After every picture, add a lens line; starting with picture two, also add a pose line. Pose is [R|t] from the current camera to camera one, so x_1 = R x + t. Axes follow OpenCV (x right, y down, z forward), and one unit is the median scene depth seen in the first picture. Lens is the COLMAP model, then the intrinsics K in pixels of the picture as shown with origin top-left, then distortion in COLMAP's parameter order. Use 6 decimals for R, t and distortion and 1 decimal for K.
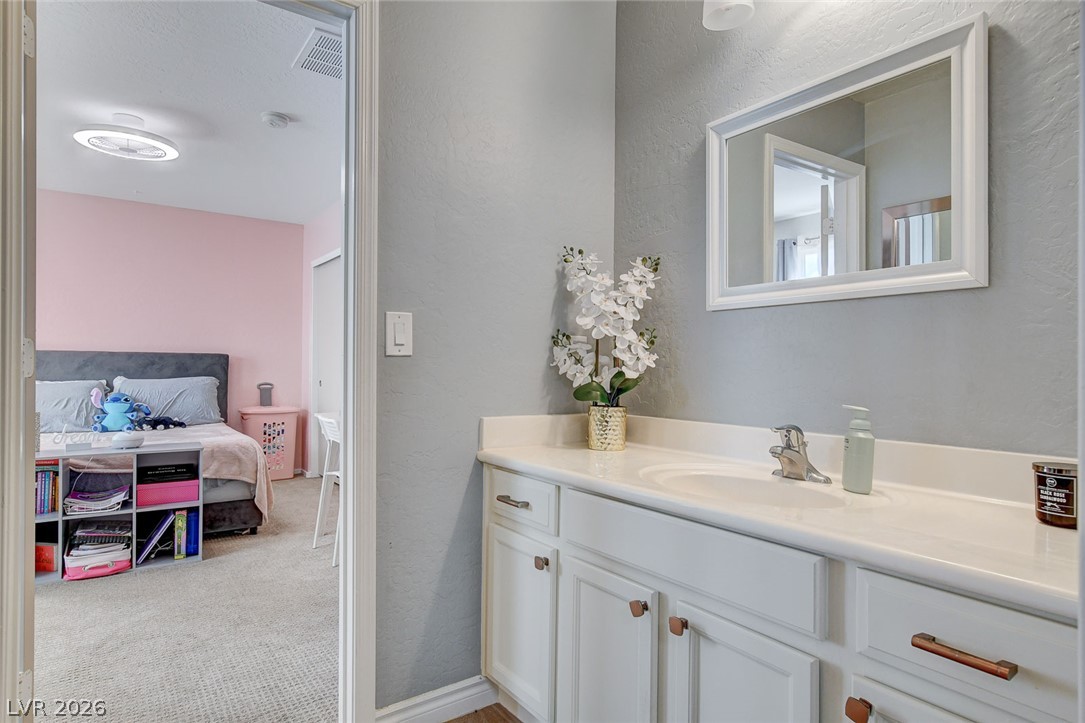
lens RADIAL K [[613.0, 0, 542.3], [0, 613.0, 364.8], [0, 0, 1]] dist [0.001538, 0.000973]
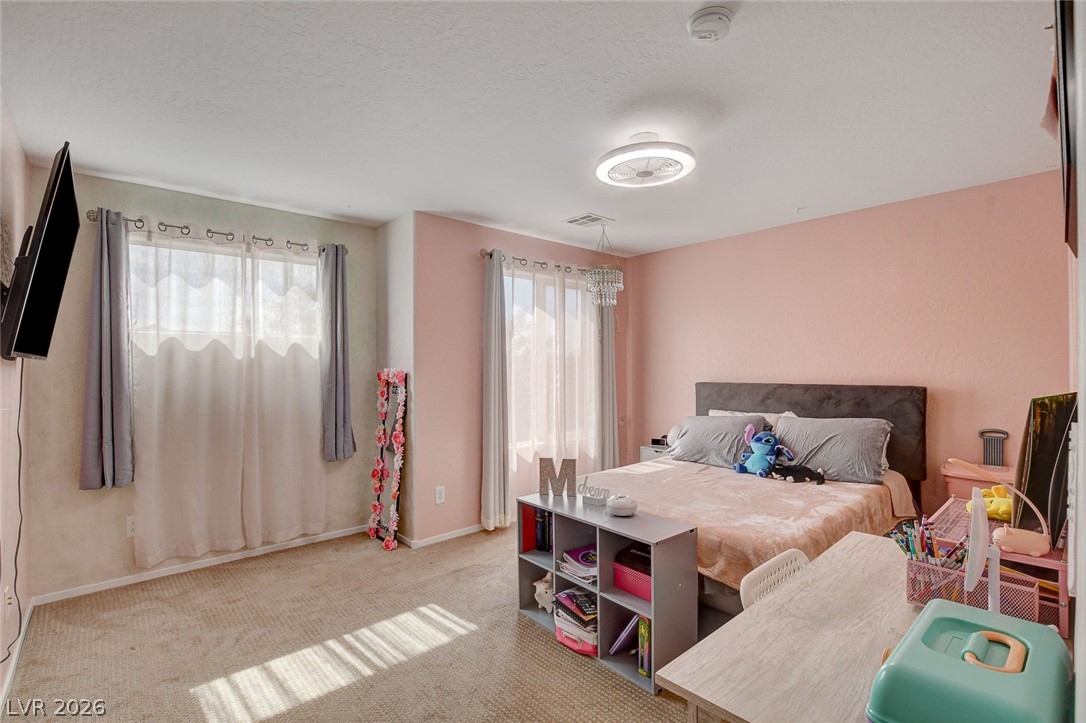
lens RADIAL K [[503.4, 0, 543.1], [0, 503.4, 368.1], [0, 0, 1]] dist [-0.020213, 0.001252]
pose [[0.129581, -0.005431, -0.991554, 0.018939], [0.013446, 0.999903, -0.003720, -0.052786], [0.991478, -0.012851, 0.129641, 0.571271]]
